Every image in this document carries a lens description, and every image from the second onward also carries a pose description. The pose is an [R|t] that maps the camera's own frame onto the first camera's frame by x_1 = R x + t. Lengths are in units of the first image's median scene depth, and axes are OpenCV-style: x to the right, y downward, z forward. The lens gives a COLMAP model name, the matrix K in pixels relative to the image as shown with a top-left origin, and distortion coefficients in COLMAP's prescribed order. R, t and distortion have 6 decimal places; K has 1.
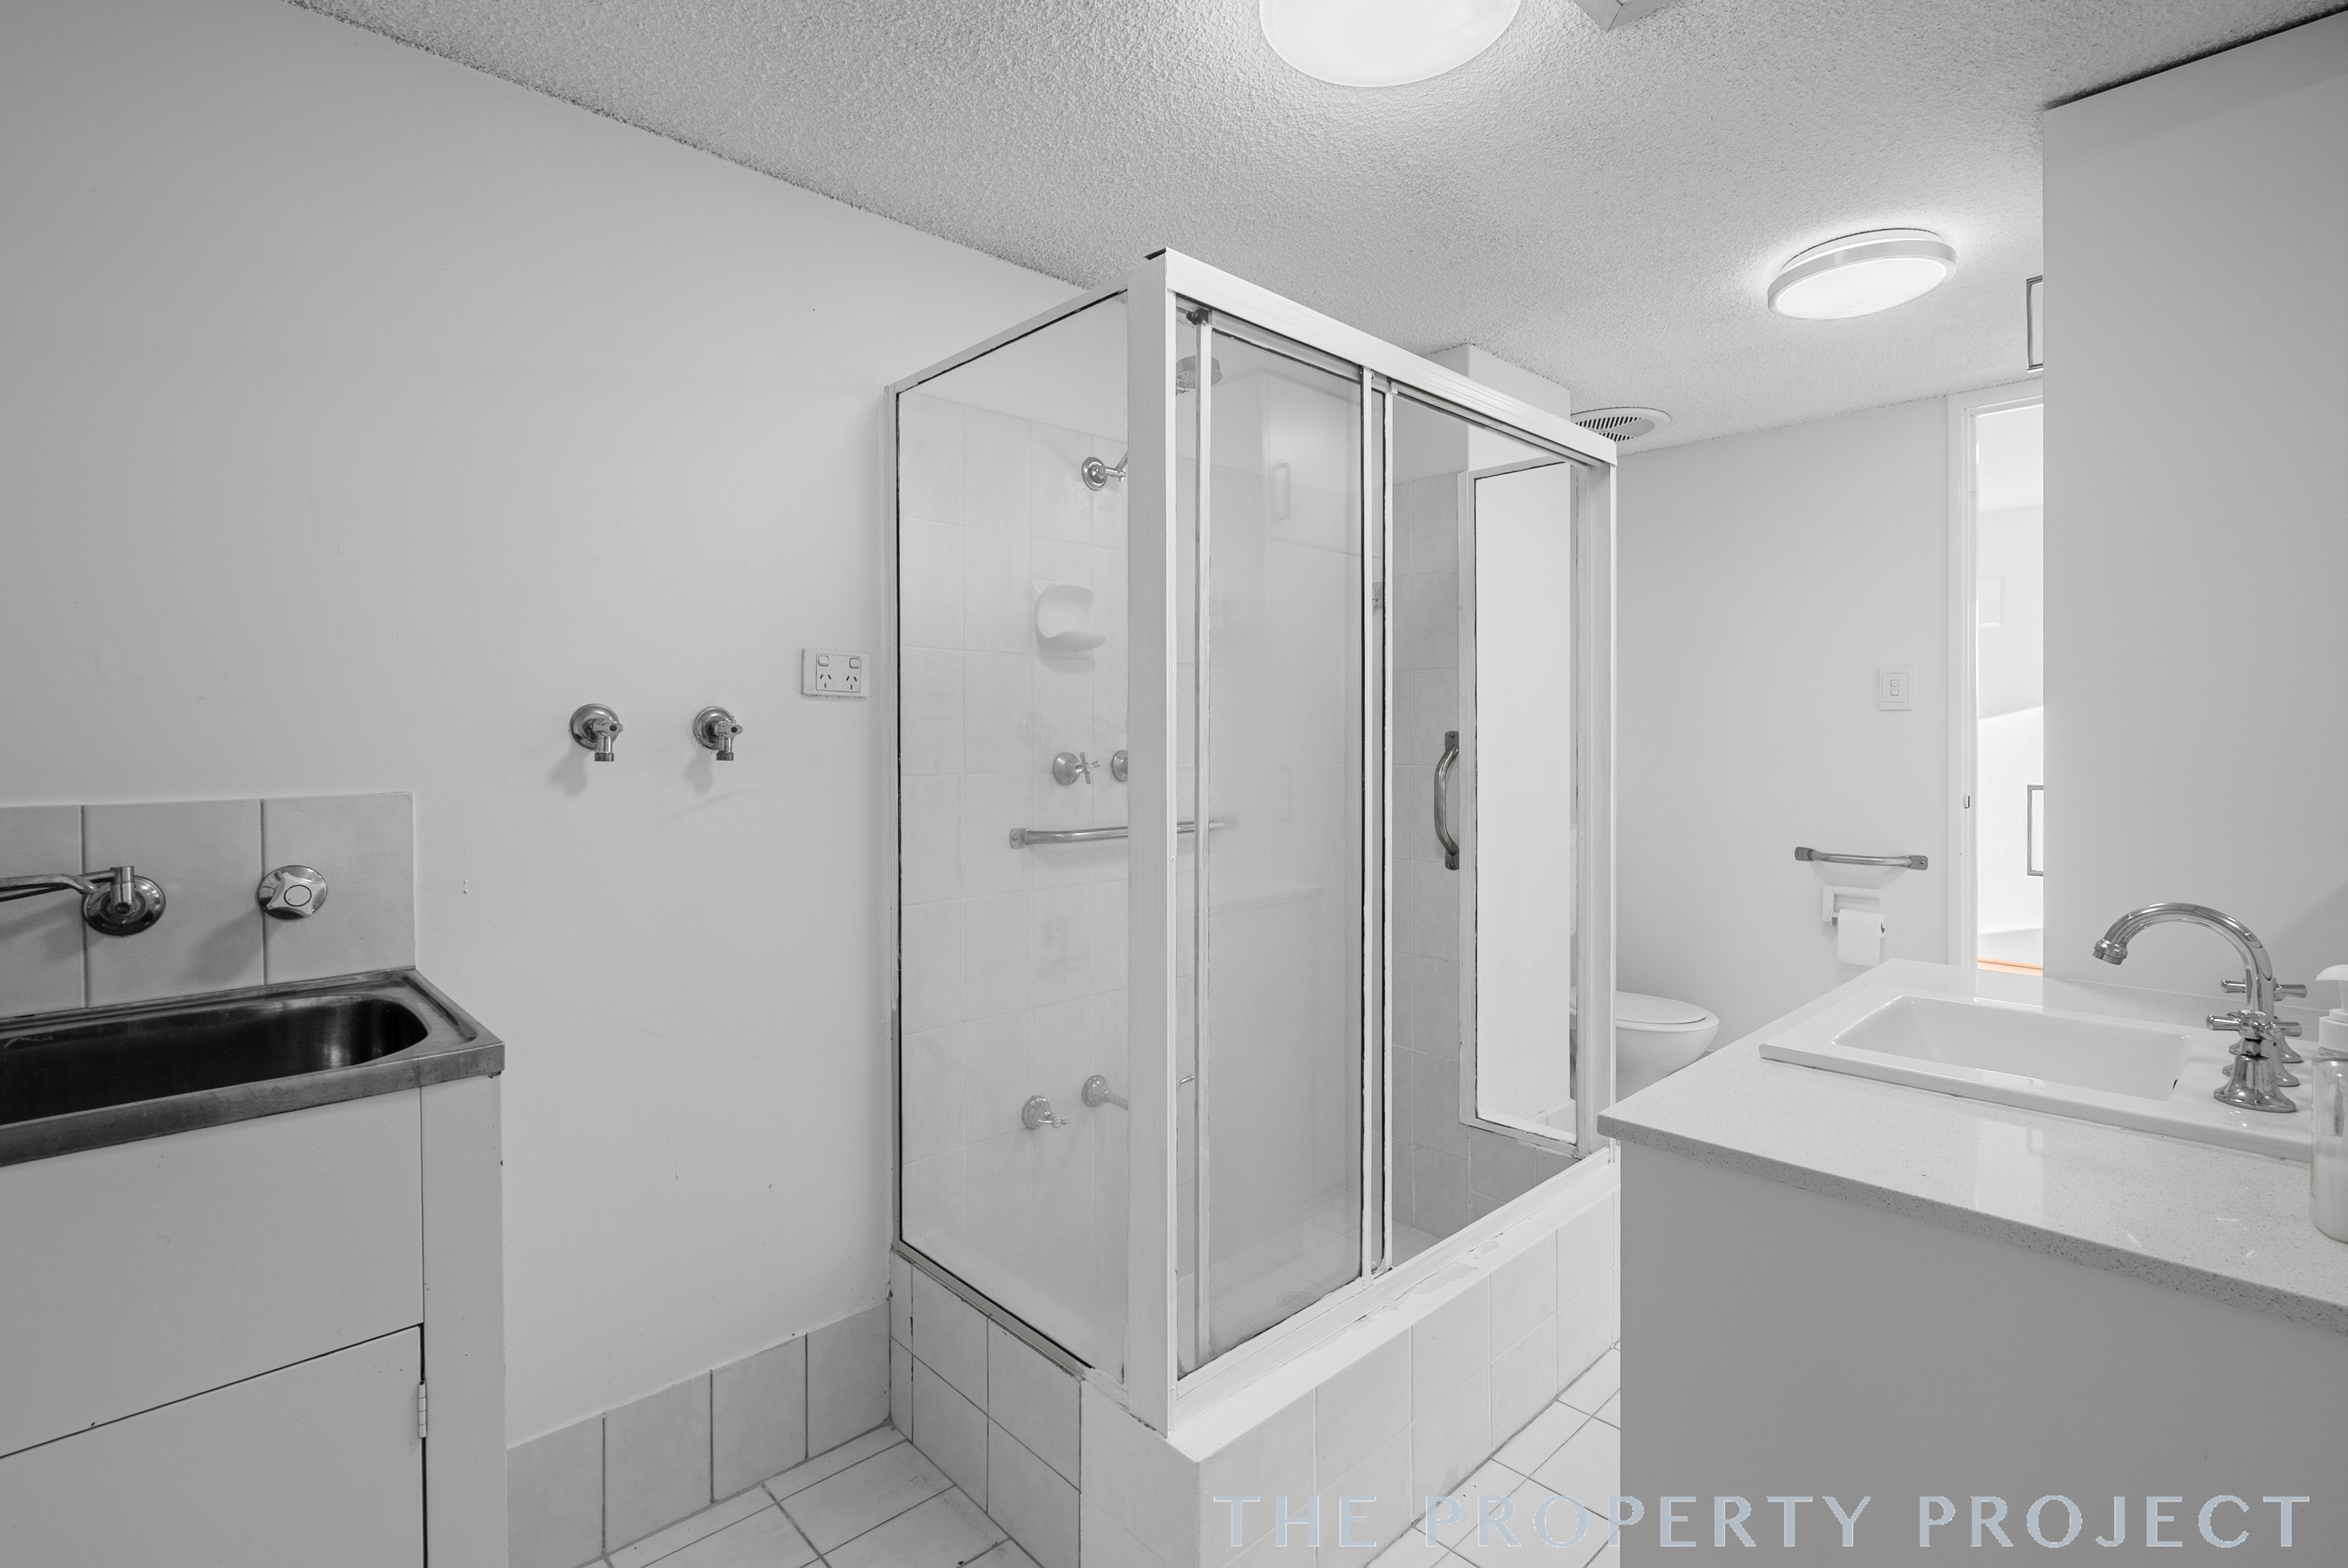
lens RADIAL K [[1081.5, 0, 1183.2], [0, 1081.5, 743.3], [0, 0, 1]] dist [-0.003234, 0.000086]
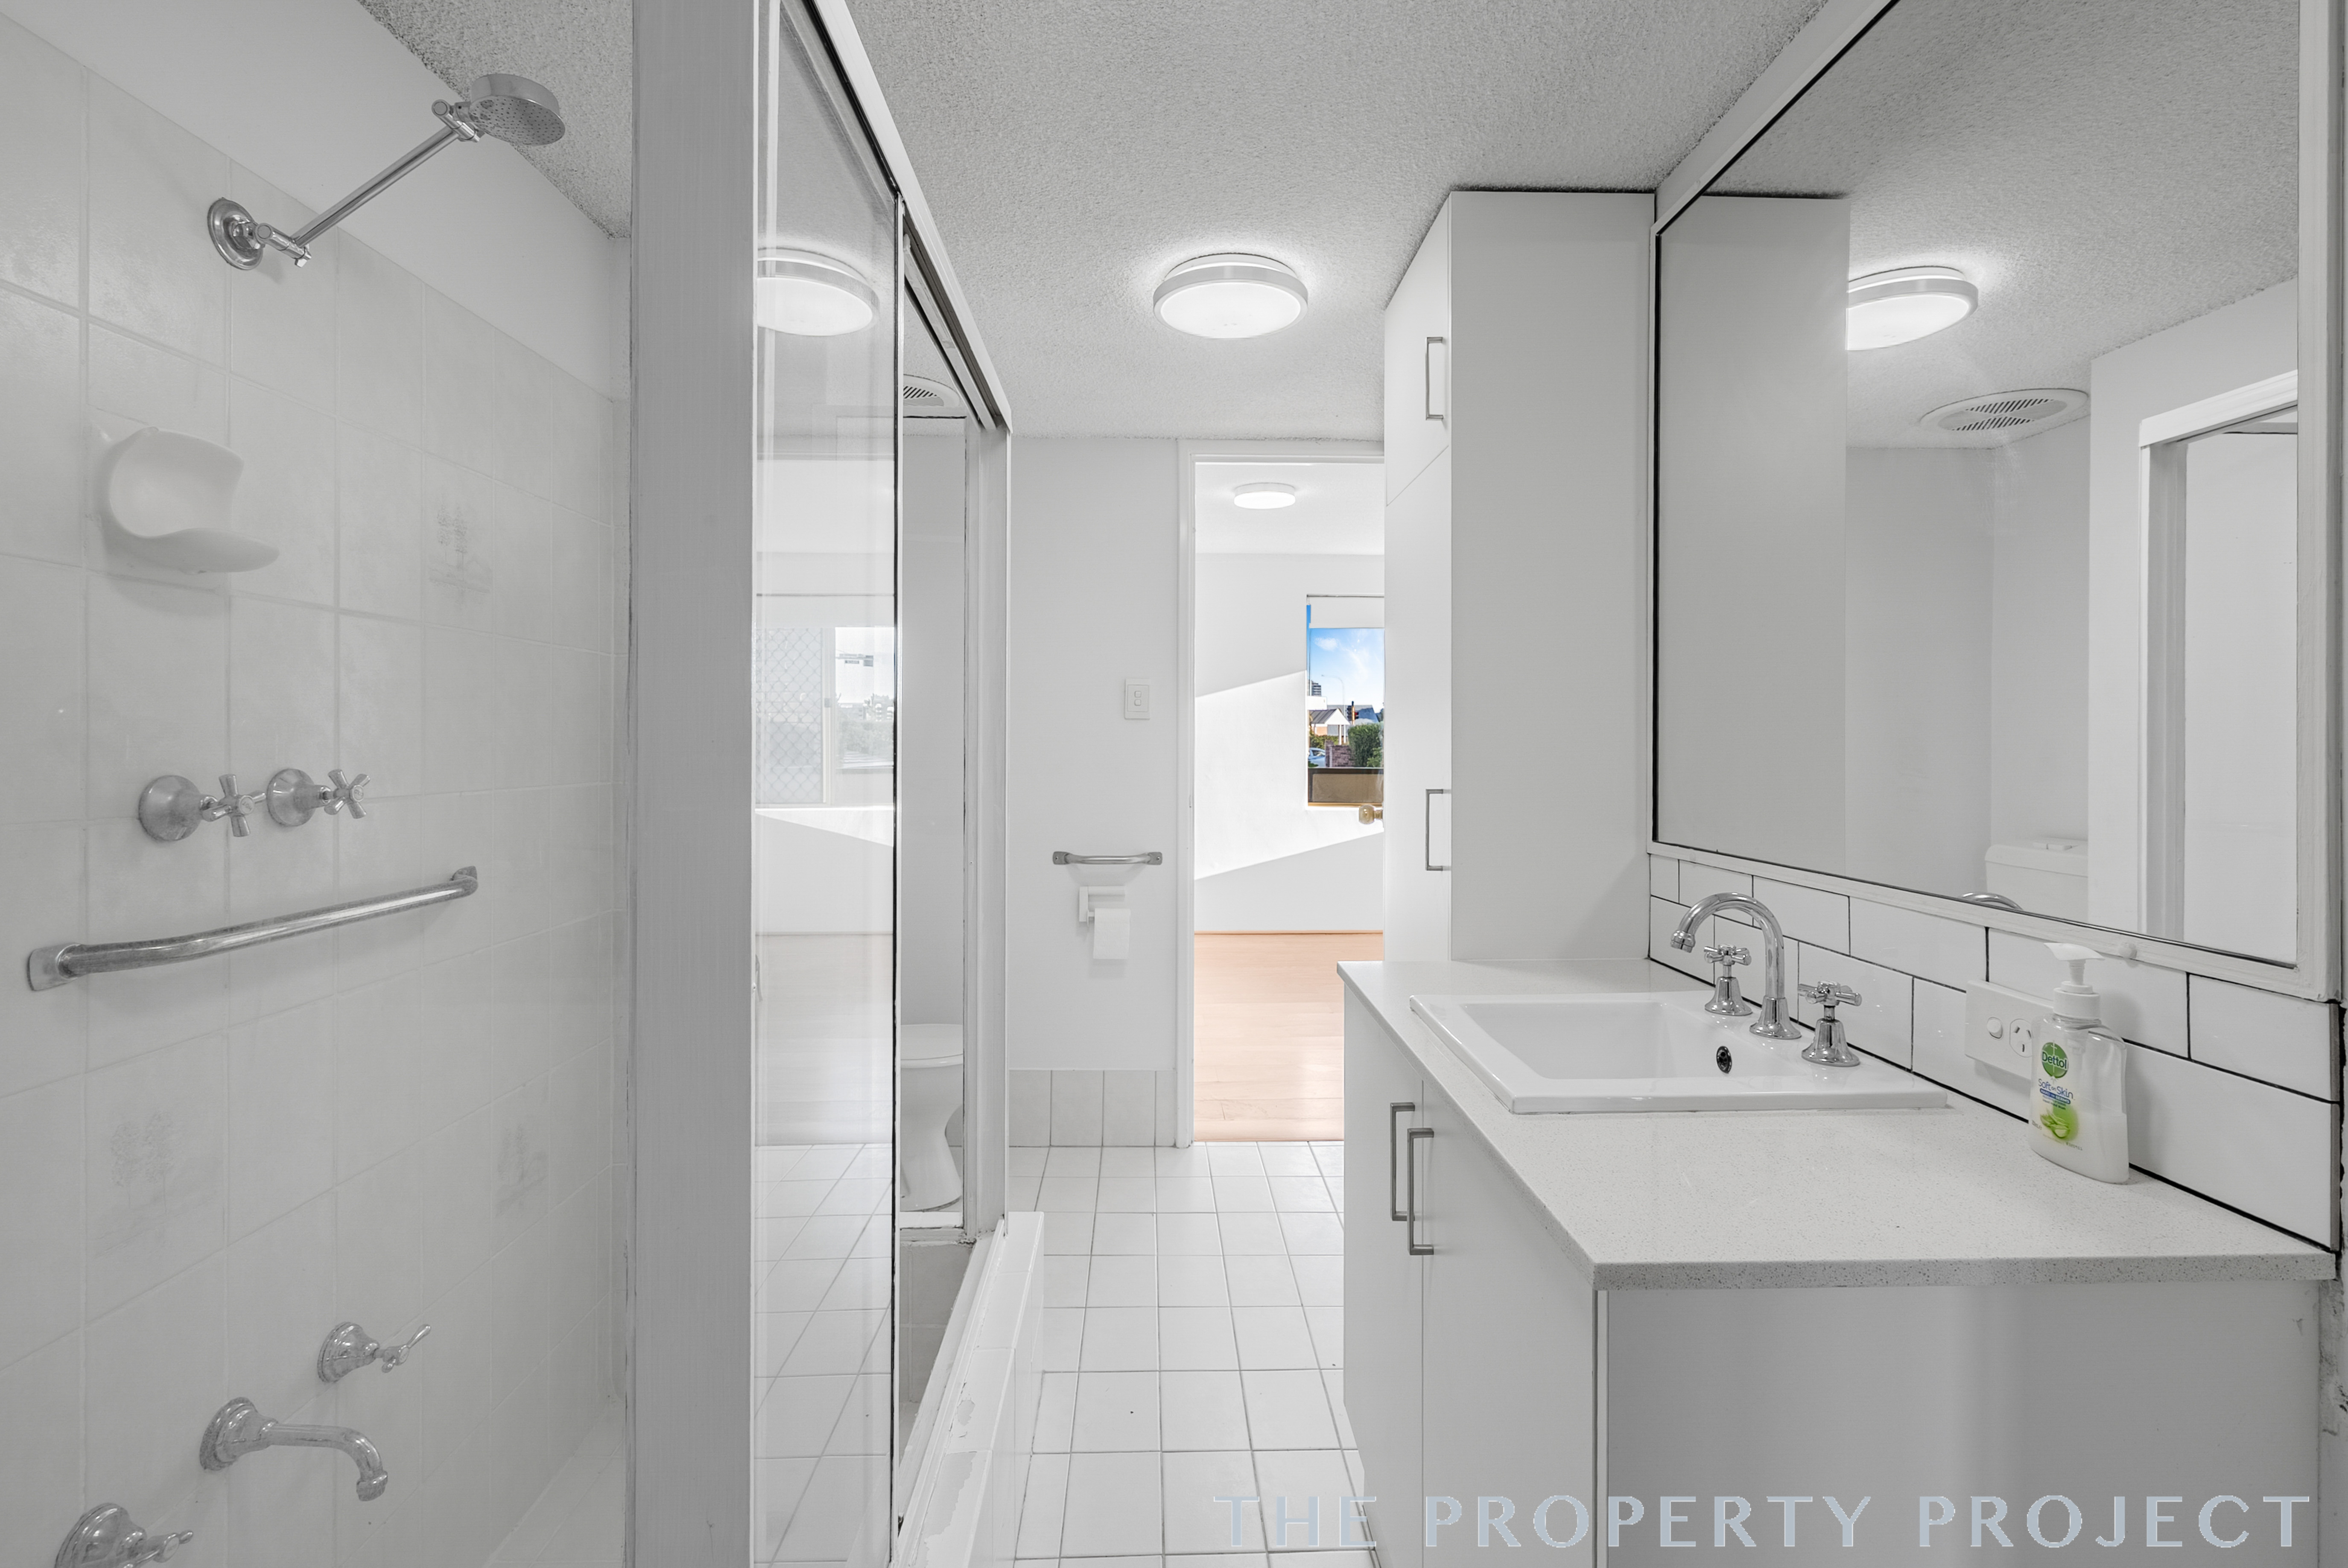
lens RADIAL K [[1081.5, 0, 1172.9], [0, 1081.5, 740.4], [0, 0, 1]] dist [-0.003234, 0.000086]
pose [[0.673158, 0.003572, 0.739490, -0.159860], [0.001294, 0.999981, -0.006007, -0.003940], [-0.739497, 0.005001, 0.673141, 0.323028]]
